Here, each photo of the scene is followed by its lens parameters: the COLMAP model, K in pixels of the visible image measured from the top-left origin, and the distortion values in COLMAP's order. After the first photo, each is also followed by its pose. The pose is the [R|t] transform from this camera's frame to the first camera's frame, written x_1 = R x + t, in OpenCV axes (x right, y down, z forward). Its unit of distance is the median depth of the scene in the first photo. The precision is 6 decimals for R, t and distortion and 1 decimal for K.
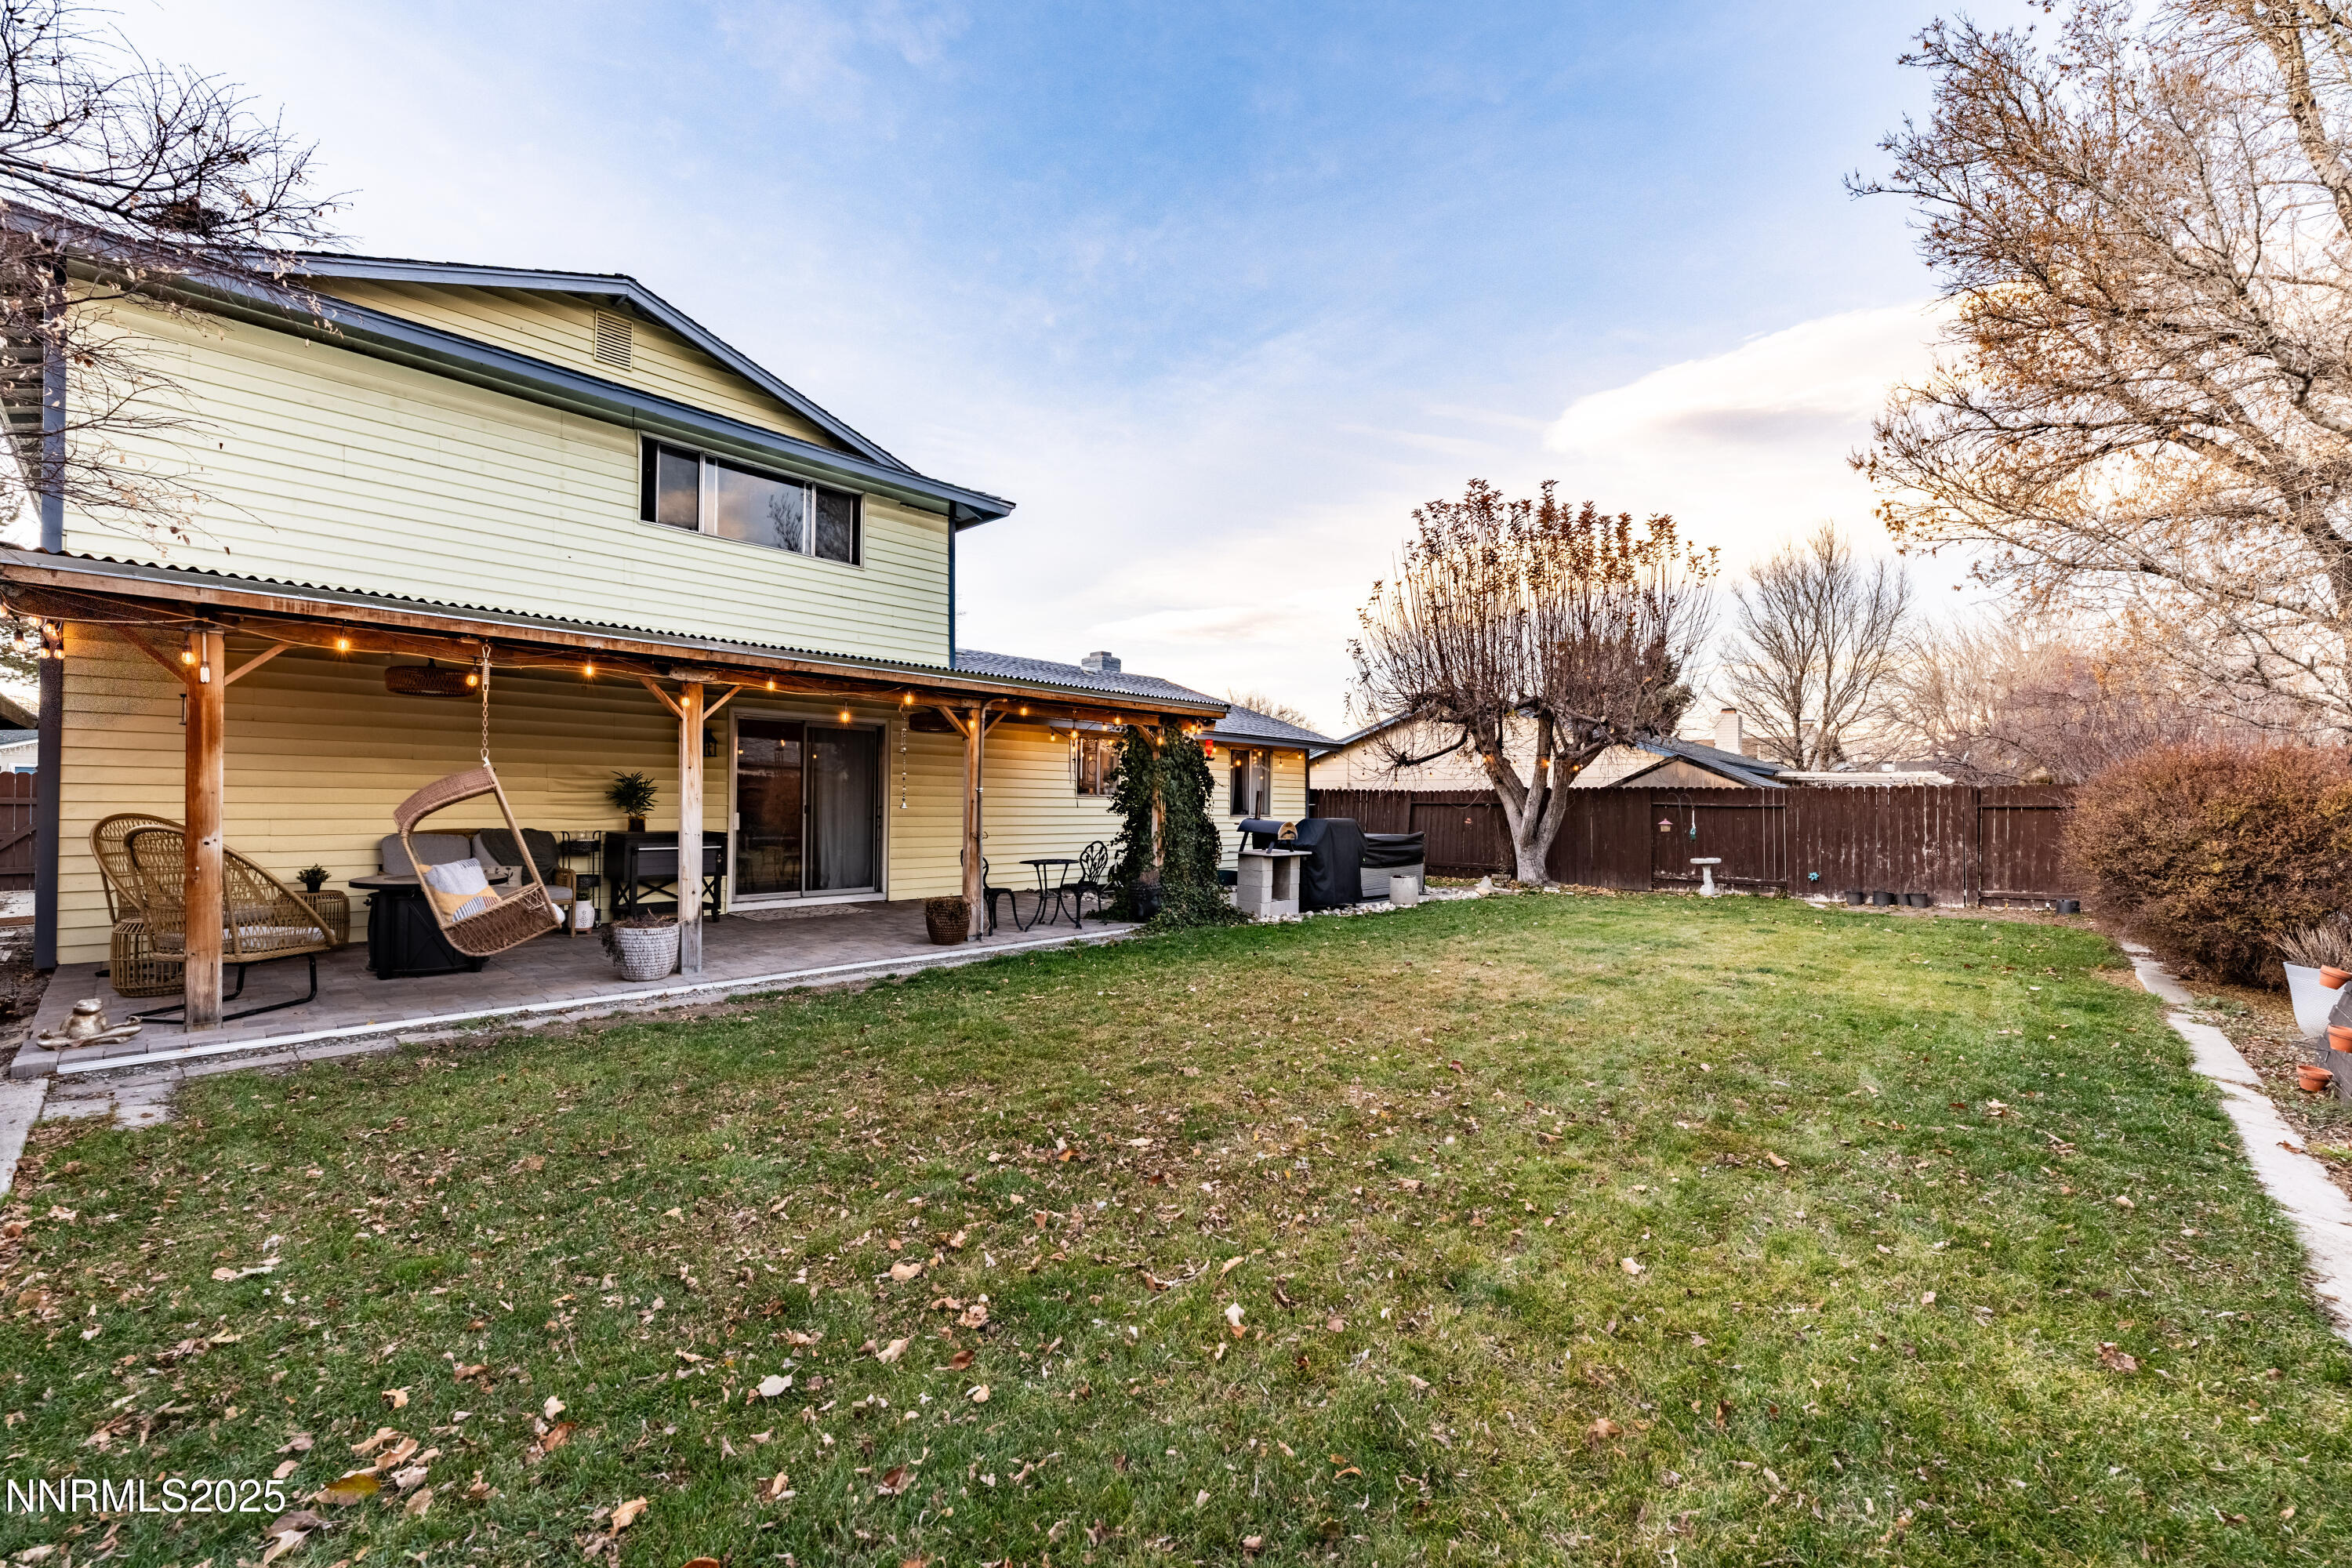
lens RADIAL K [[951.2, 0, 1176.0], [0, 951.2, 784.0], [0, 0, 1]] dist [-0.002678, -0.000022]
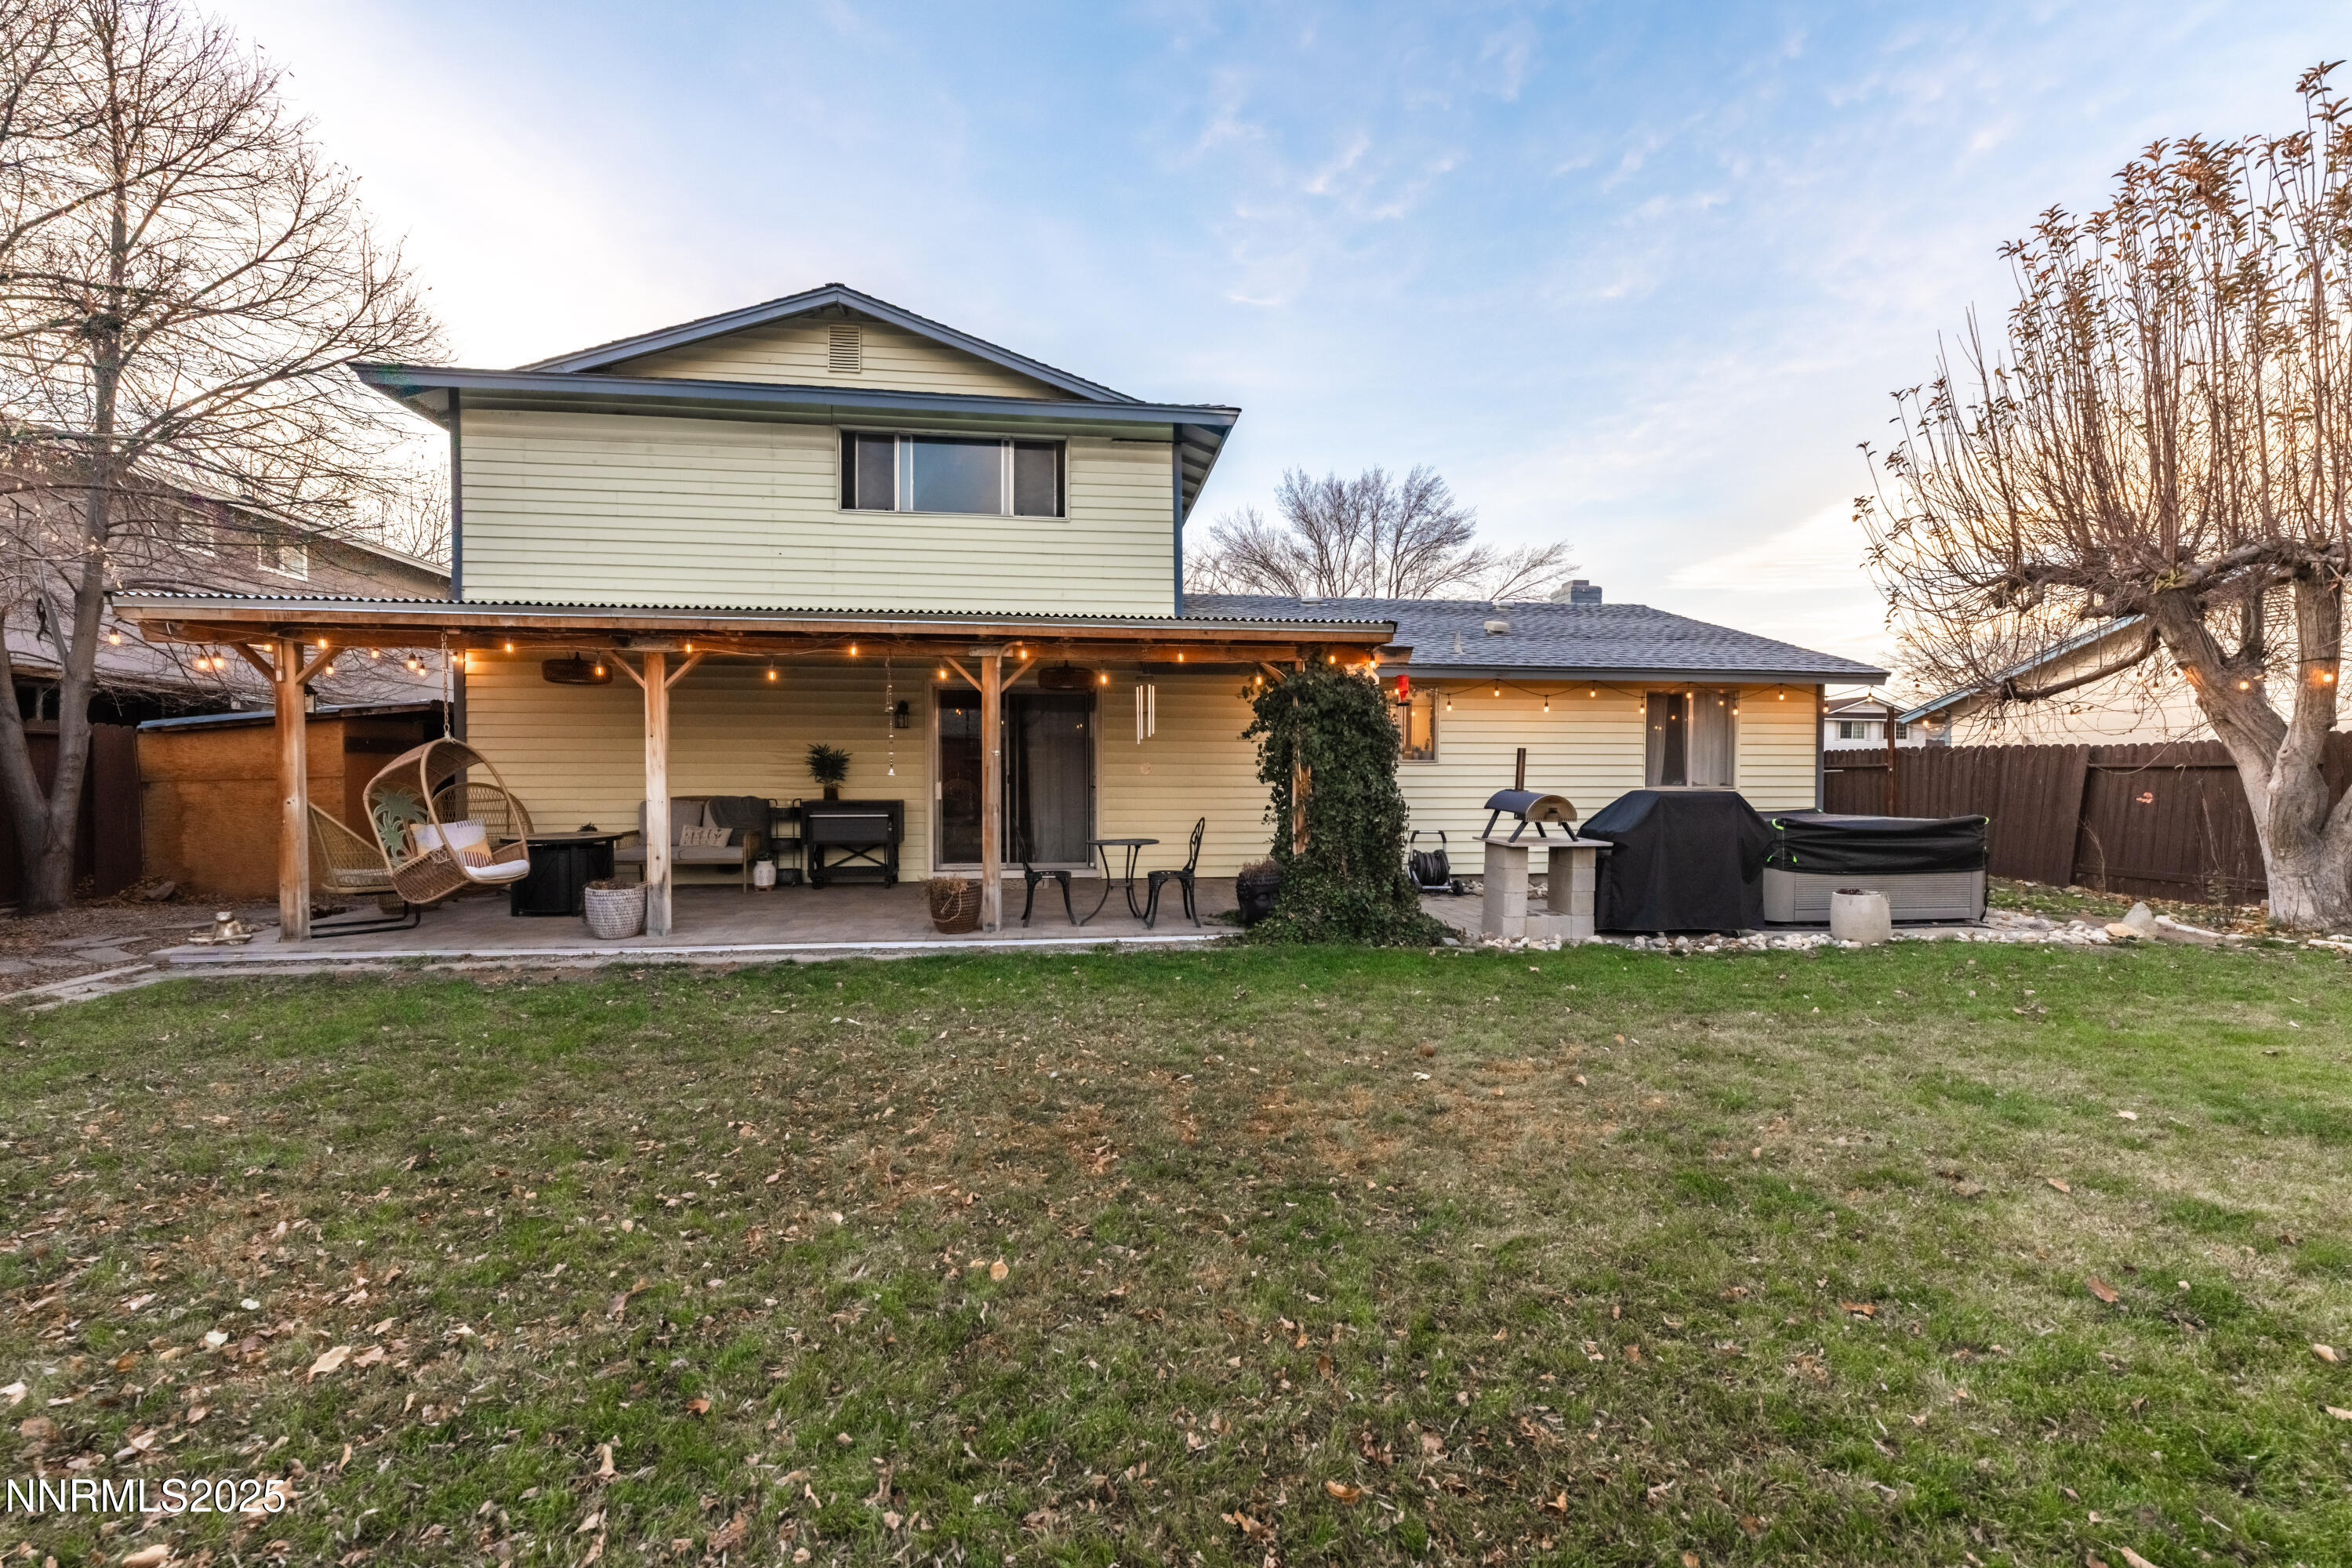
lens RADIAL K [[951.2, 0, 1176.0], [0, 951.2, 784.0], [0, 0, 1]] dist [-0.002678, -0.000022]
pose [[0.760317, -0.001895, -0.649550, 0.393044], [0.018847, 0.999639, 0.019145, 0.017468], [0.649279, -0.026798, 0.760078, 0.396044]]
